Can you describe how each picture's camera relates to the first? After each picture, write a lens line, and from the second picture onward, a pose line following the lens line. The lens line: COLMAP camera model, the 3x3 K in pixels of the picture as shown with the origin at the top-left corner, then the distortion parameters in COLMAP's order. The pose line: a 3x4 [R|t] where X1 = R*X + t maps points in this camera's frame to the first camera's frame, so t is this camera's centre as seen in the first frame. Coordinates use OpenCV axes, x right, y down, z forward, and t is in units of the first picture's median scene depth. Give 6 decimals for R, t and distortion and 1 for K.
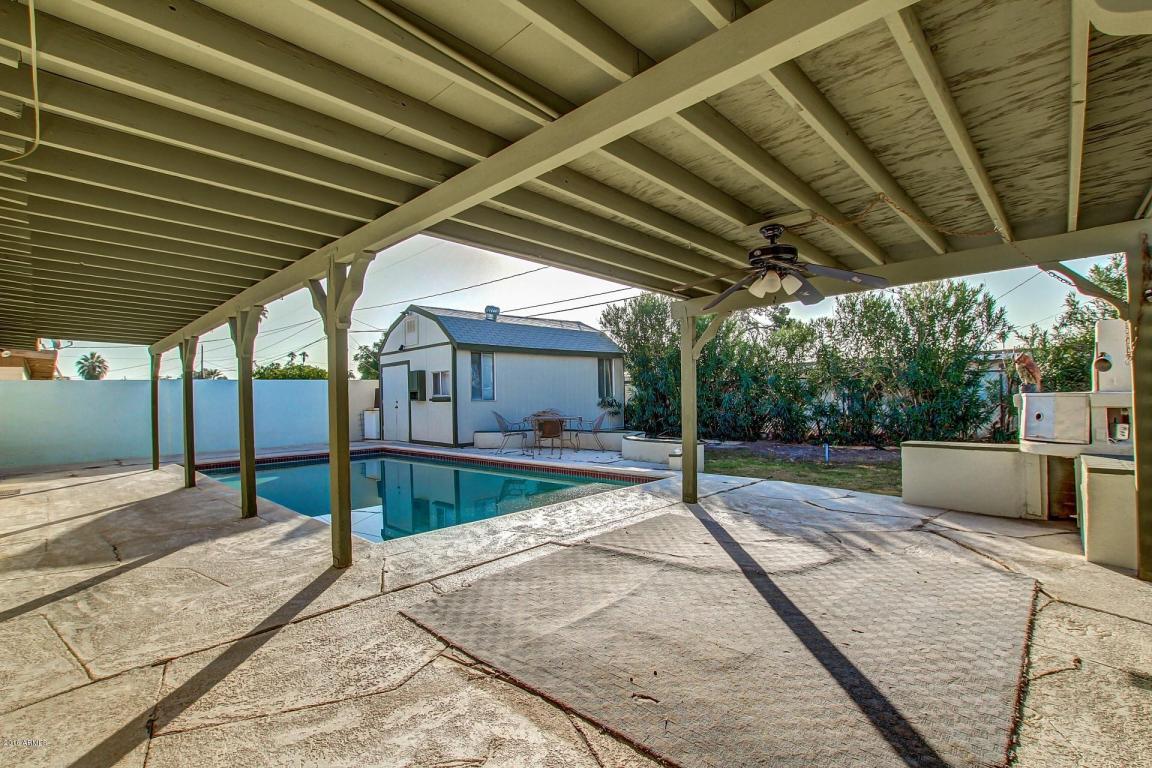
lens RADIAL K [[528.7, 0, 580.9], [0, 528.7, 388.9], [0, 0, 1]] dist [-0.038397, 0.000301]
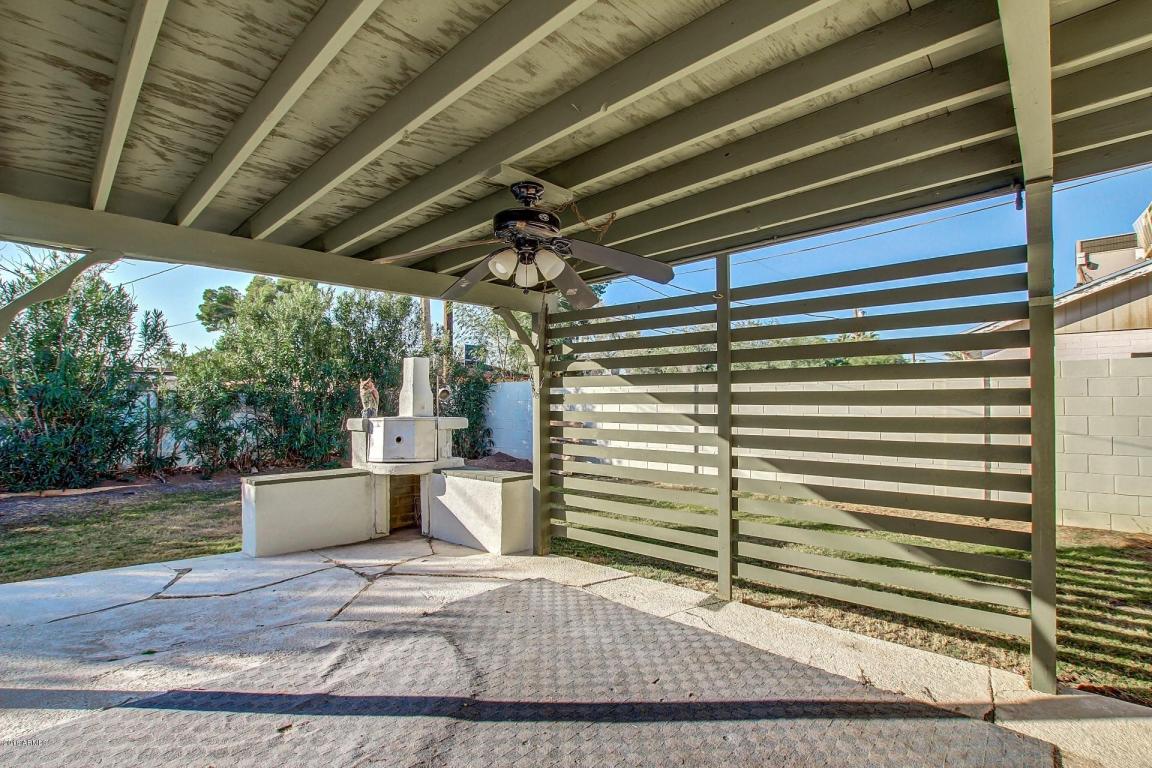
lens RADIAL K [[533.3, 0, 575.8], [0, 533.3, 393.7], [0, 0, 1]] dist [-0.026282, -0.000069]
pose [[-0.020862, 0.041351, 0.998927, -0.258298], [-0.010047, 0.999085, -0.041567, 0.000711], [-0.999732, -0.010903, -0.020428, 0.720535]]
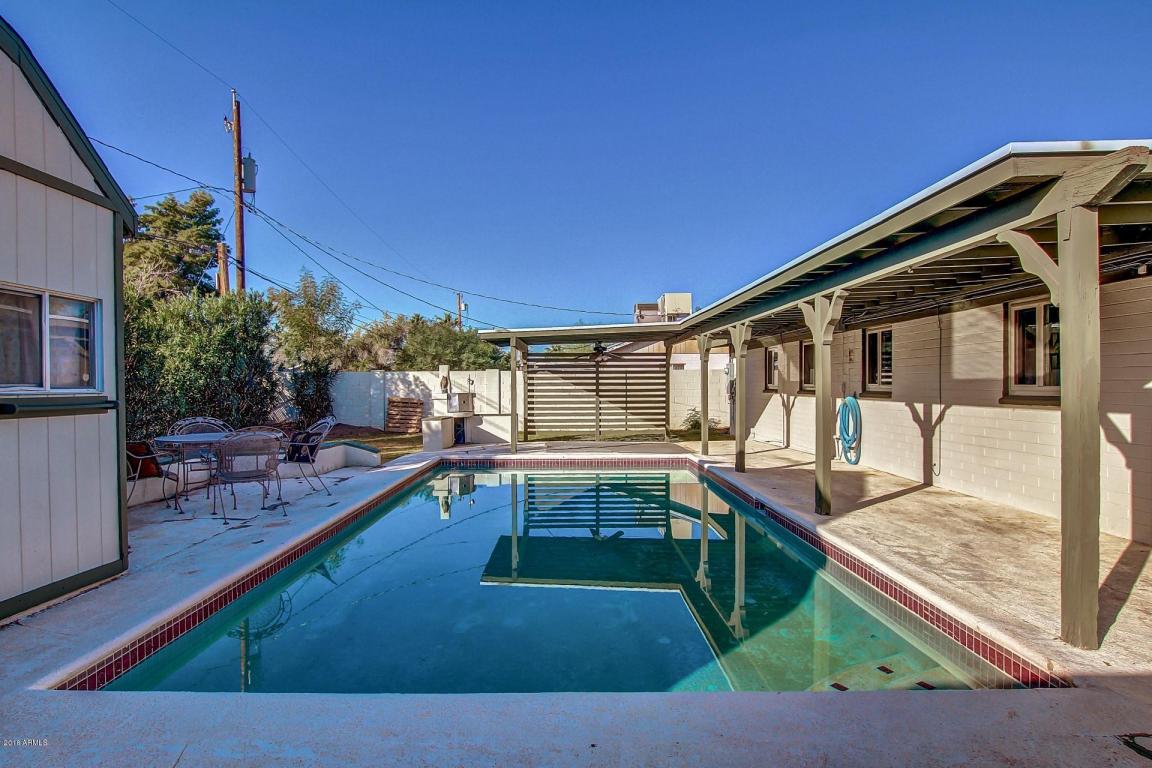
lens RADIAL K [[665.5, 0, 572.8], [0, 665.5, 387.7], [0, 0, 1]] dist [-0.000855, -0.000196]
pose [[-0.694671, 0.025309, 0.718882, -2.014596], [0.014422, 0.999670, -0.021258, 0.067711], [-0.719183, -0.004399, -0.694807, 3.177407]]
